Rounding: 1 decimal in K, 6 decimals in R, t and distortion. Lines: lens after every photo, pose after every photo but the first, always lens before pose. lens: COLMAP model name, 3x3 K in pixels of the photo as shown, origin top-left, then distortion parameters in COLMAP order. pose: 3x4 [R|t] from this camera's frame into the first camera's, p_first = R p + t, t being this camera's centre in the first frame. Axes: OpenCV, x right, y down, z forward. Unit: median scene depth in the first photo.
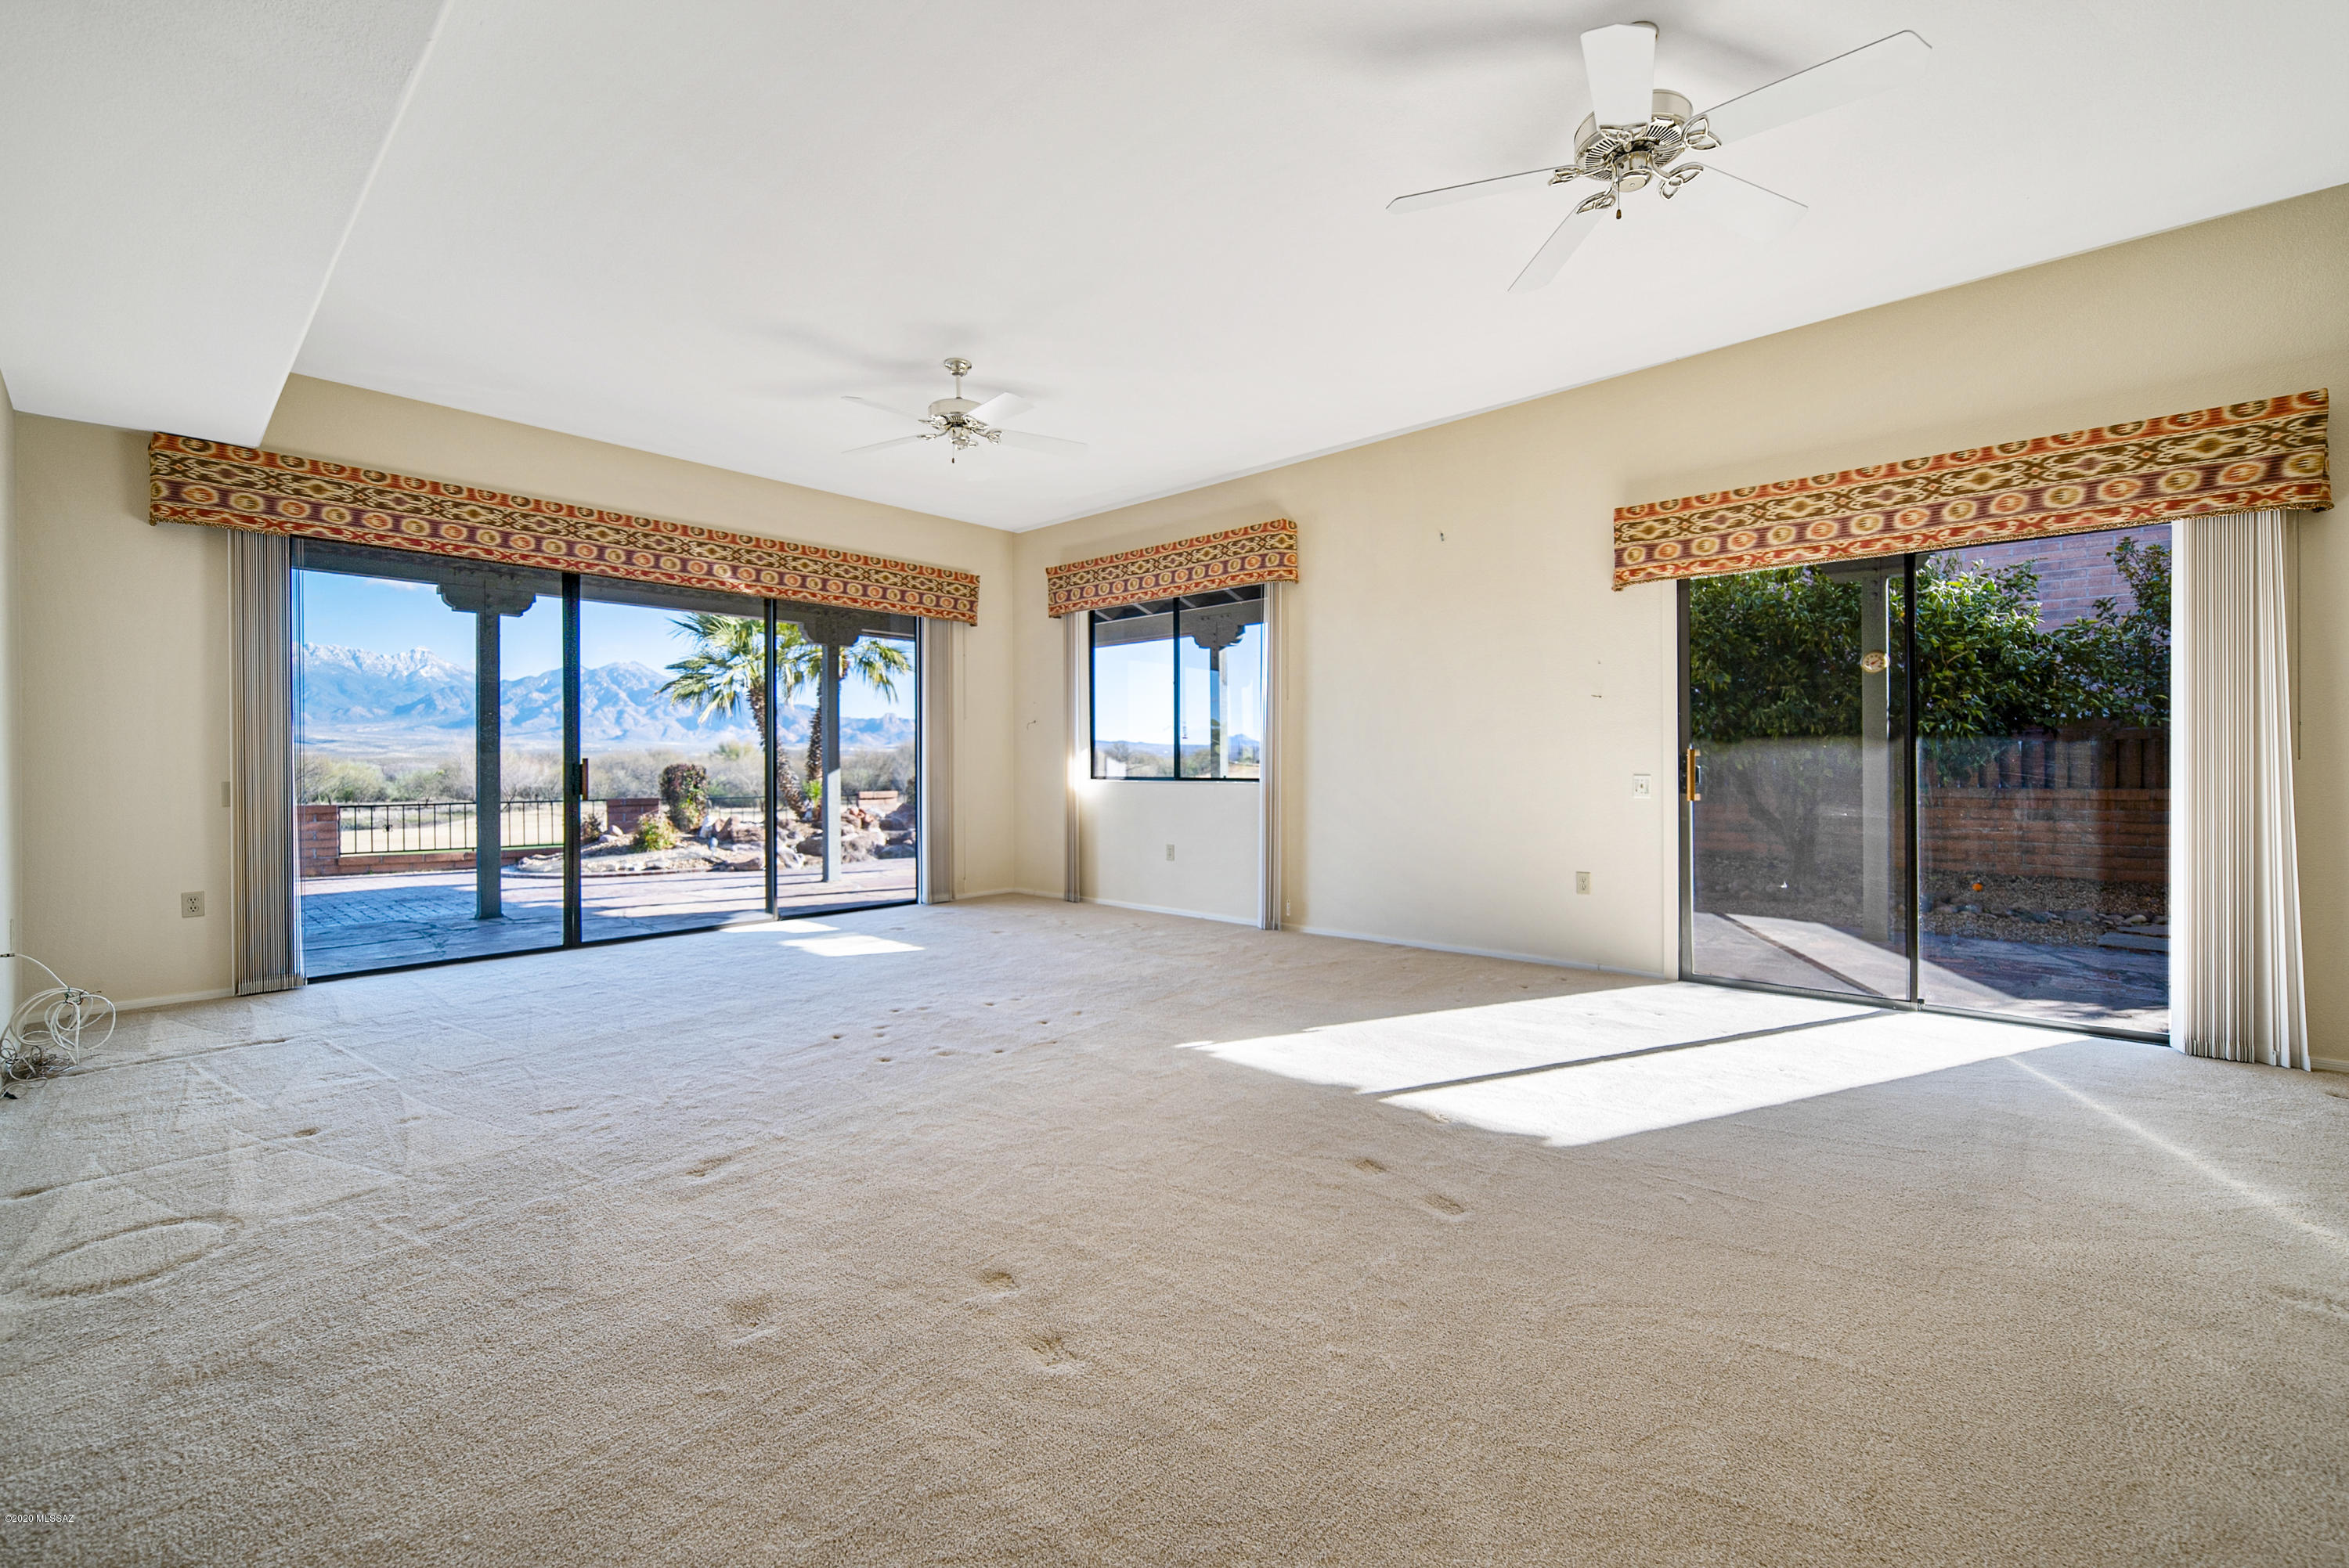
lens RADIAL K [[958.3, 0, 1184.3], [0, 958.3, 762.8], [0, 0, 1]] dist [-0.007200, 0.003065]
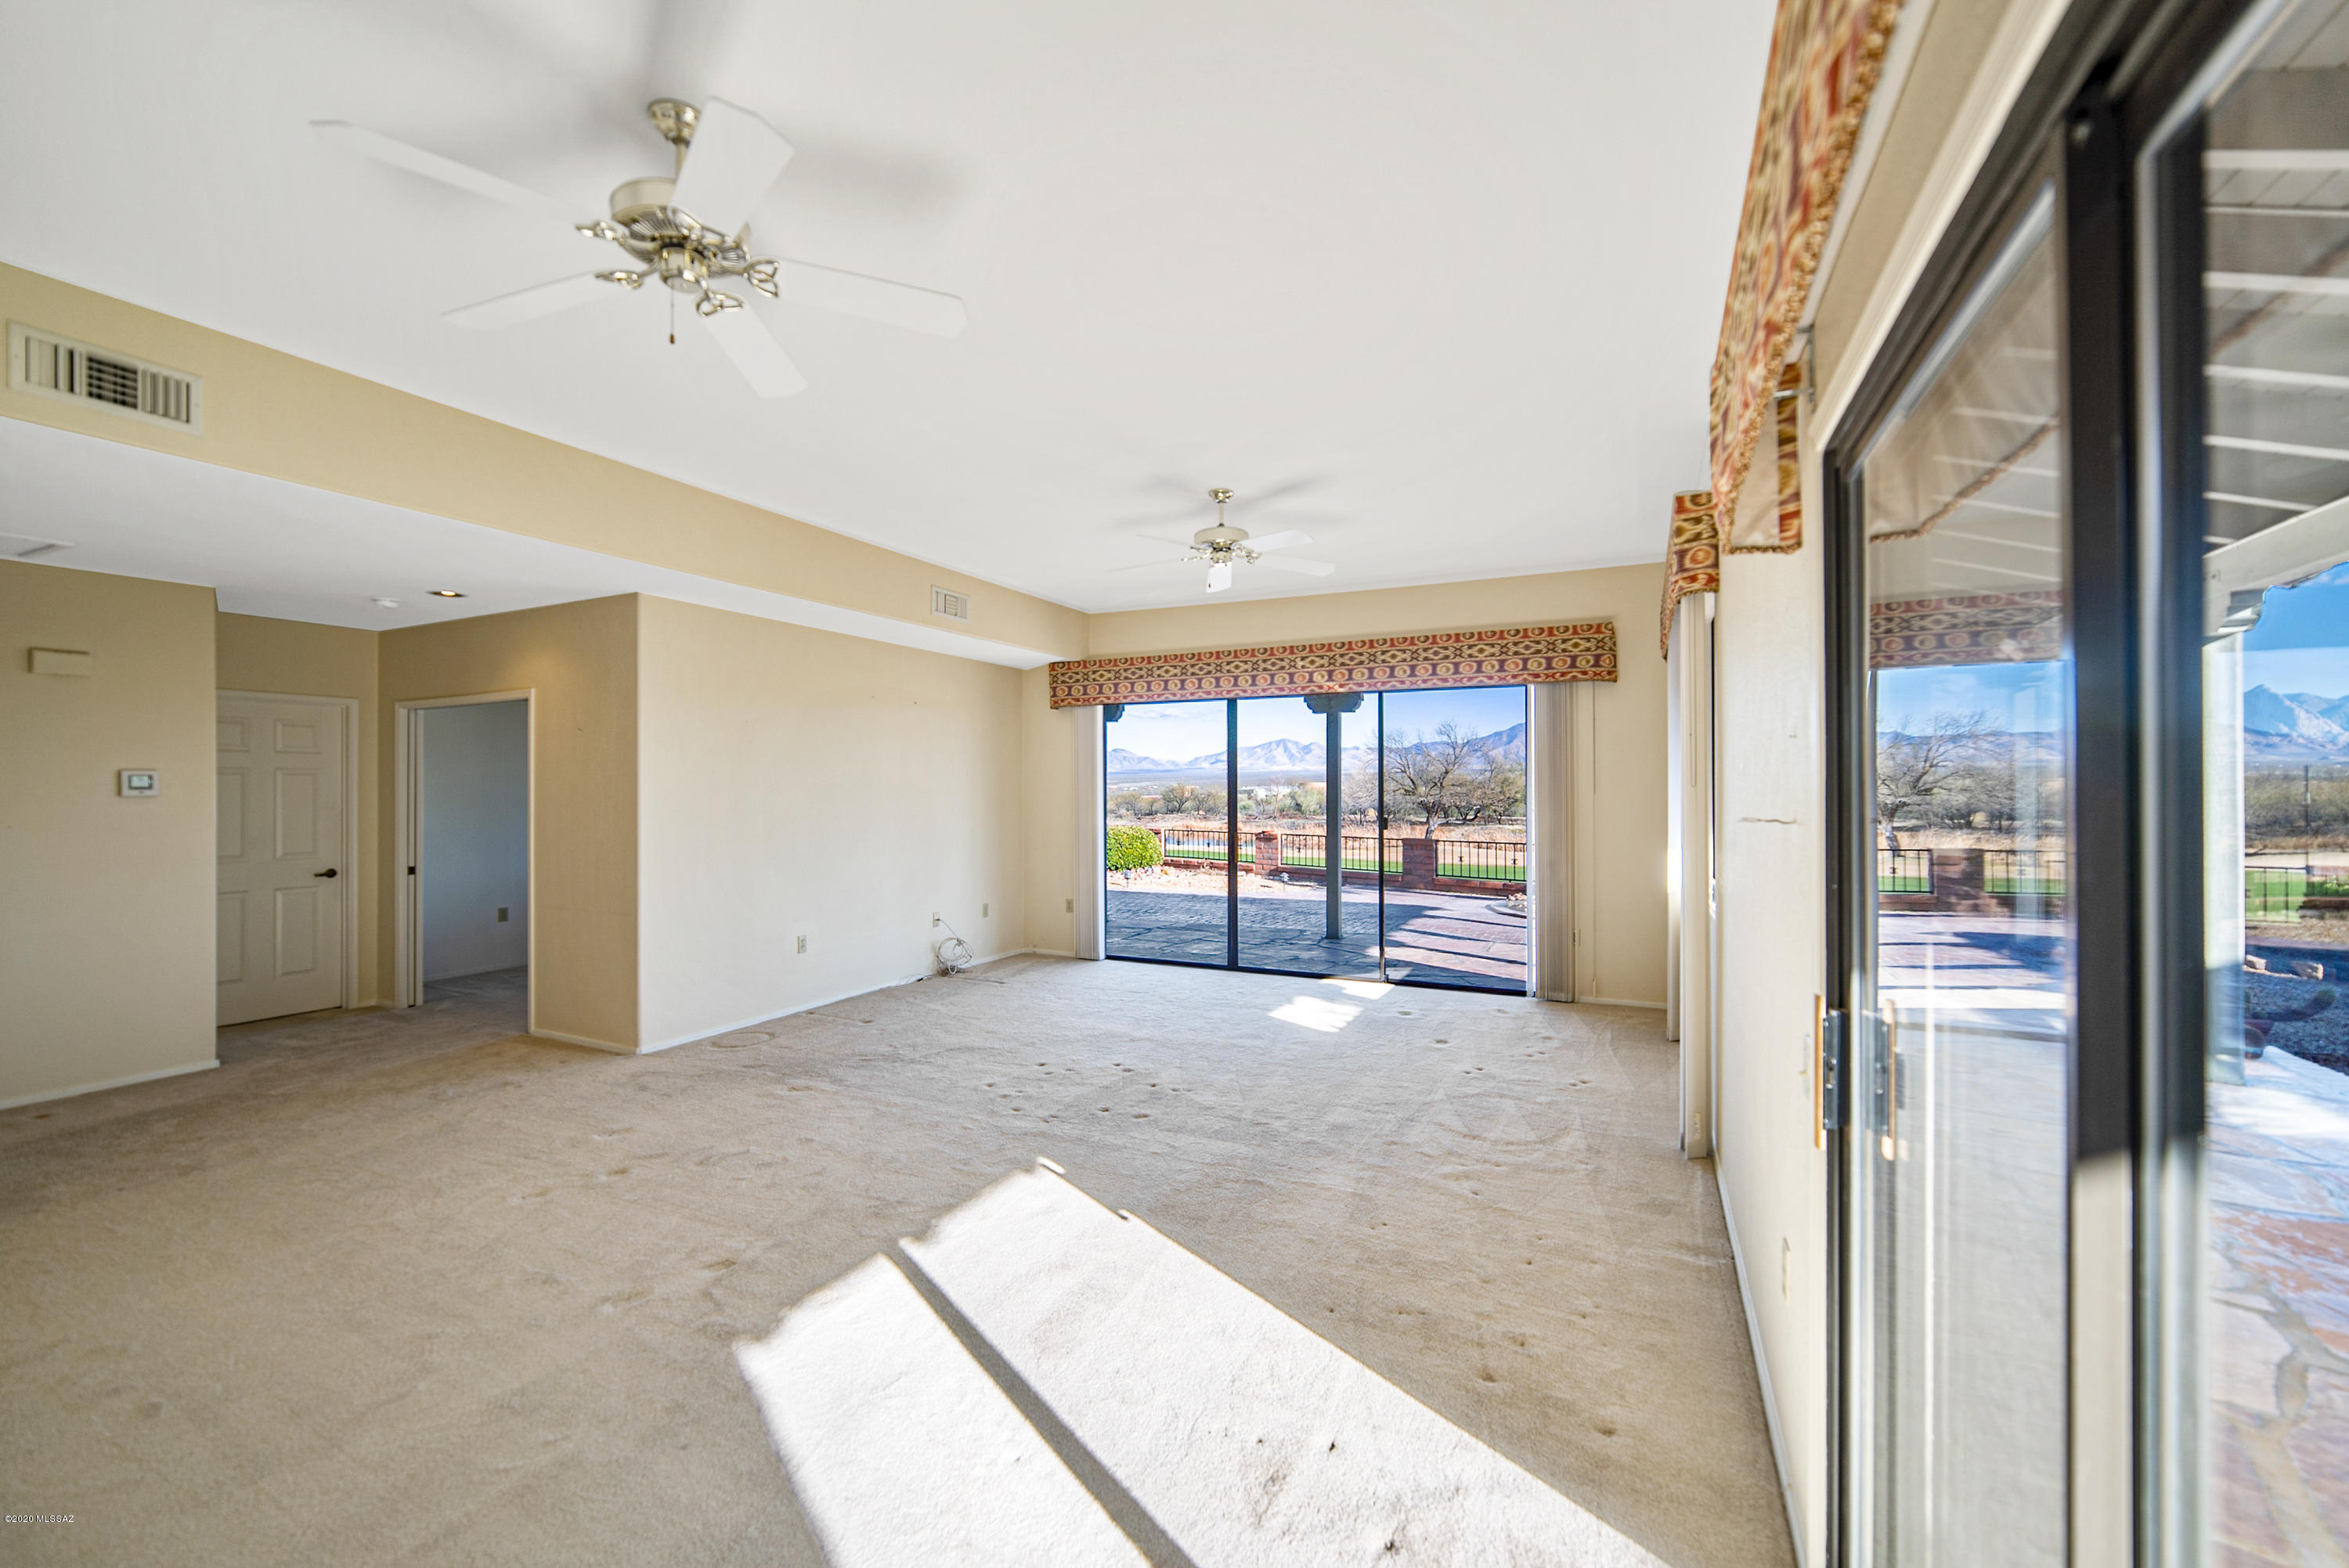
lens RADIAL K [[958.3, 0, 1187.8], [0, 958.3, 787.6], [0, 0, 1]] dist [-0.007200, 0.003065]
pose [[0.256563, 0.005970, -0.966509, 0.560308], [0.002209, 0.999975, 0.006763, -0.063926], [0.966525, -0.003870, 0.256543, 0.479490]]
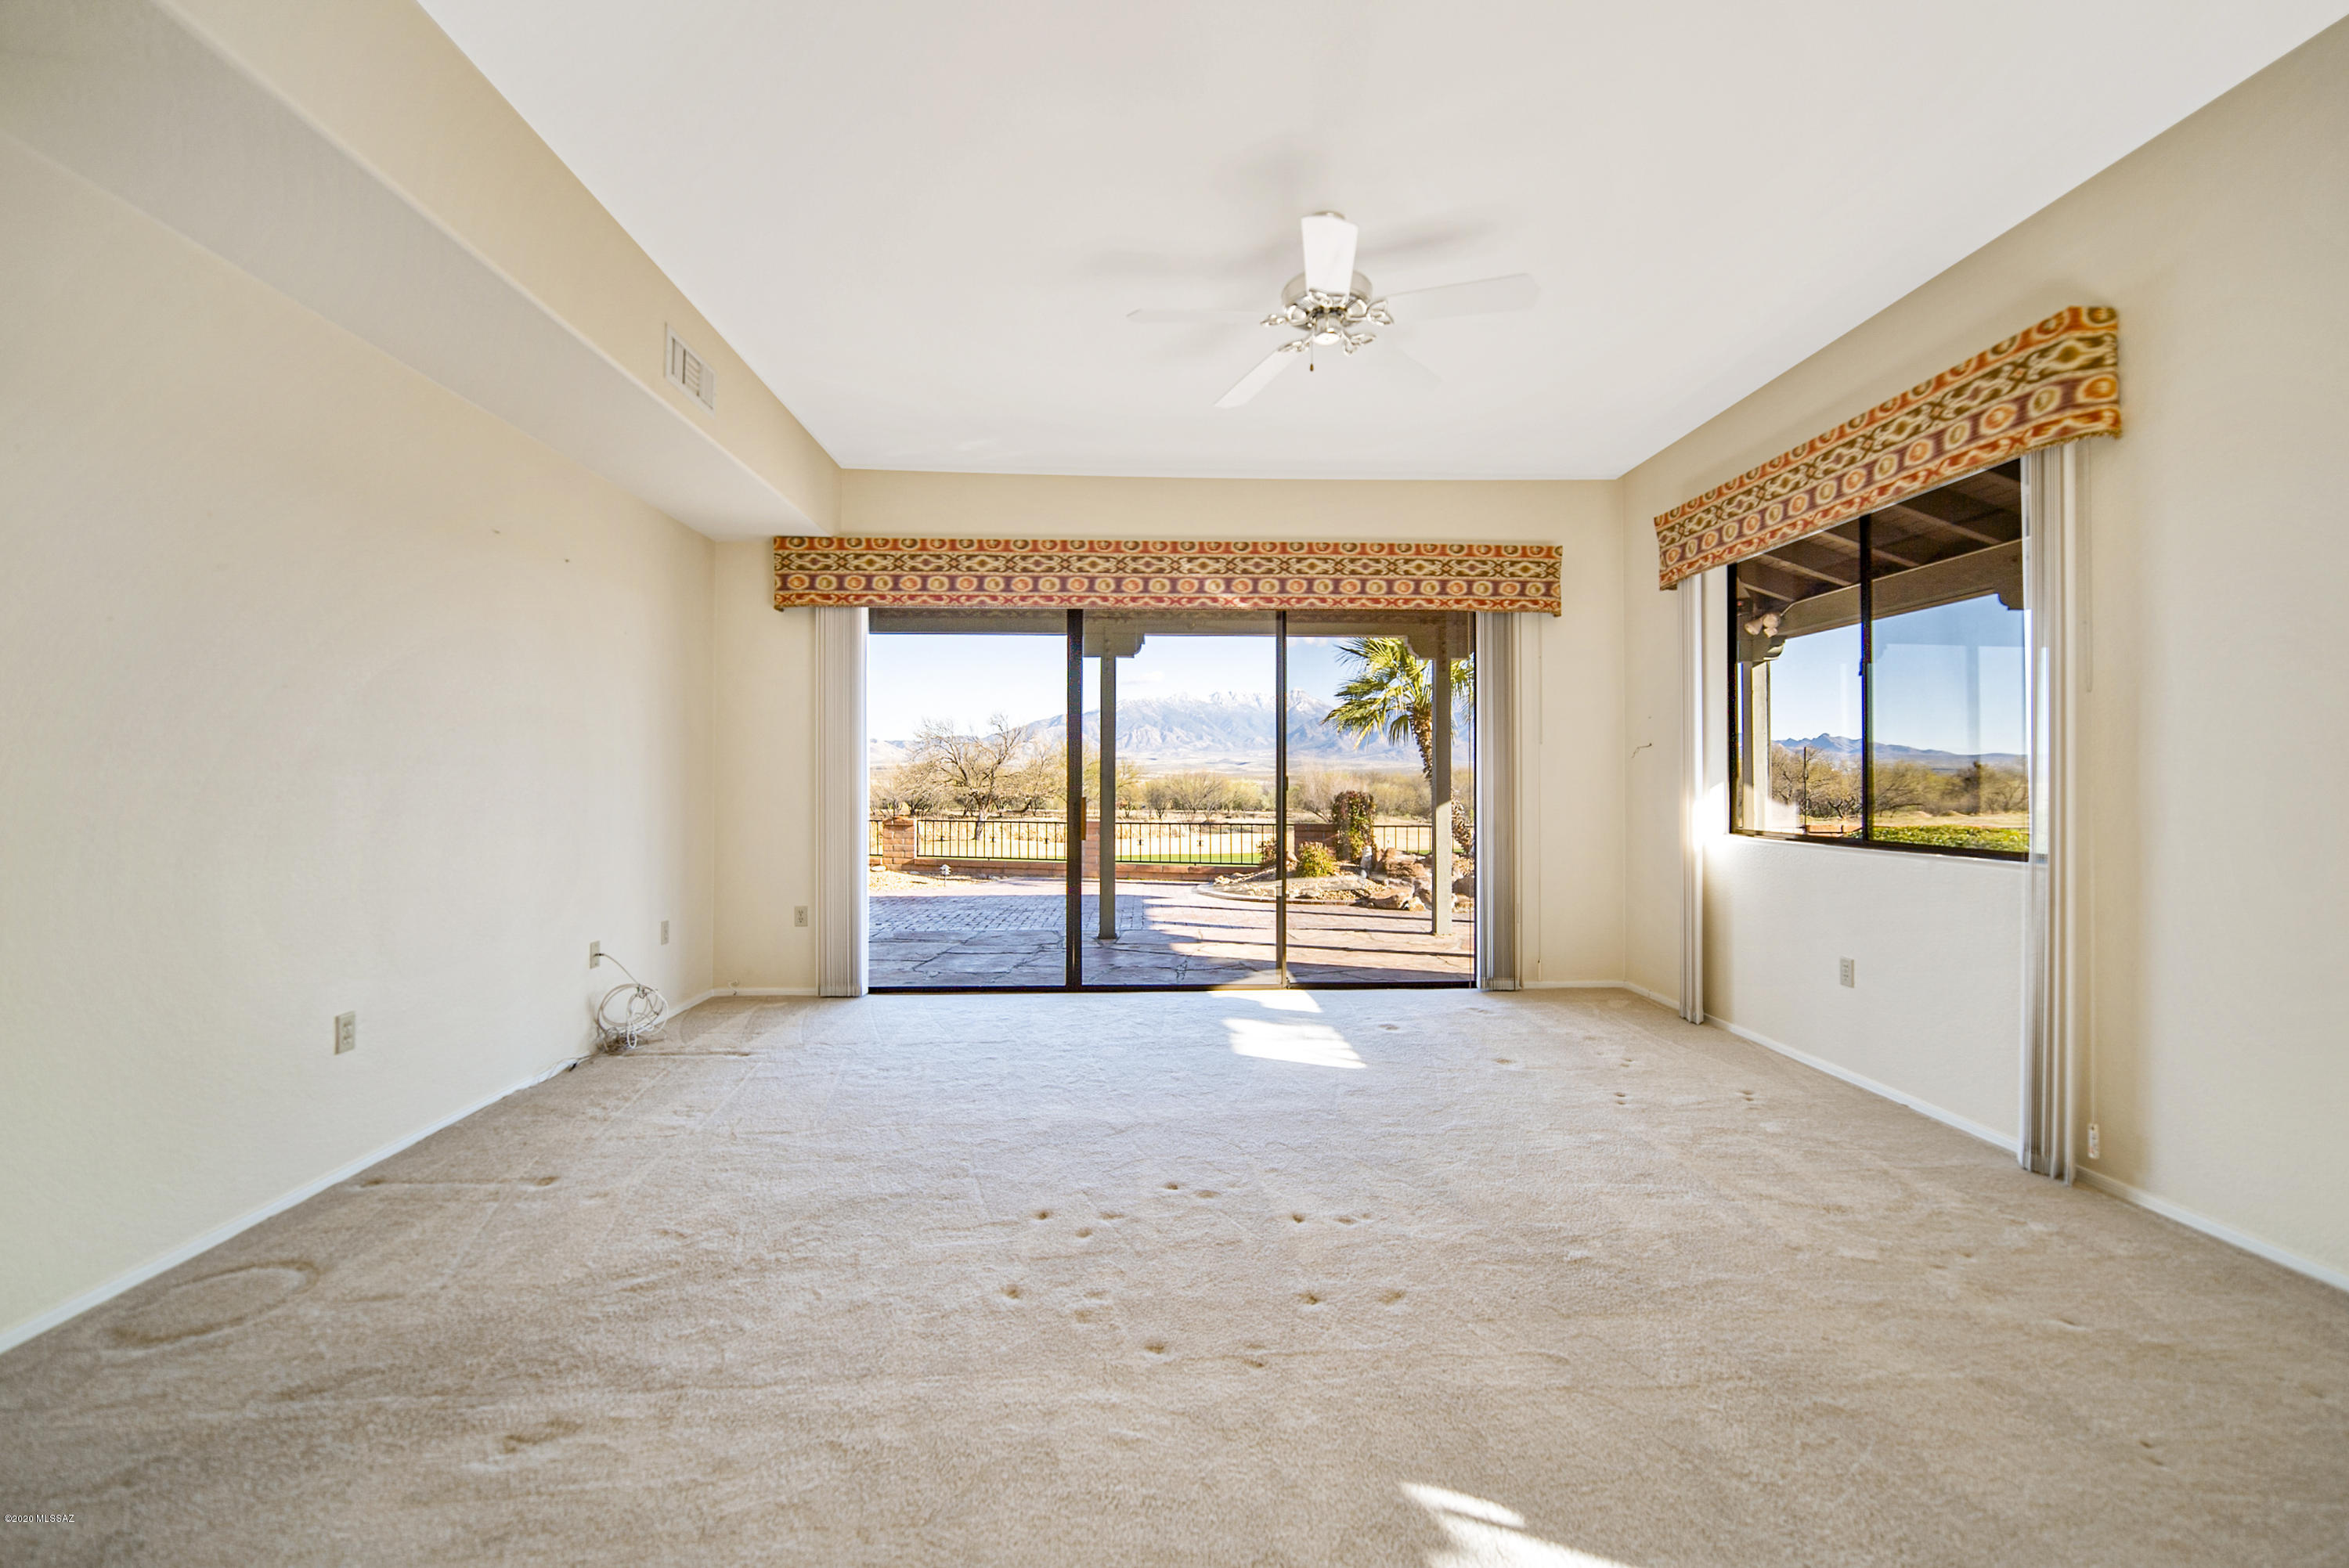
lens RADIAL K [[958.3, 0, 1183.7], [0, 958.3, 761.3], [0, 0, 1]] dist [-0.007200, 0.003065]
pose [[0.691985, -0.010086, -0.721842, 0.124065], [-0.004121, 0.999831, -0.017921, -0.019457], [0.721901, 0.015375, 0.691826, 0.327585]]
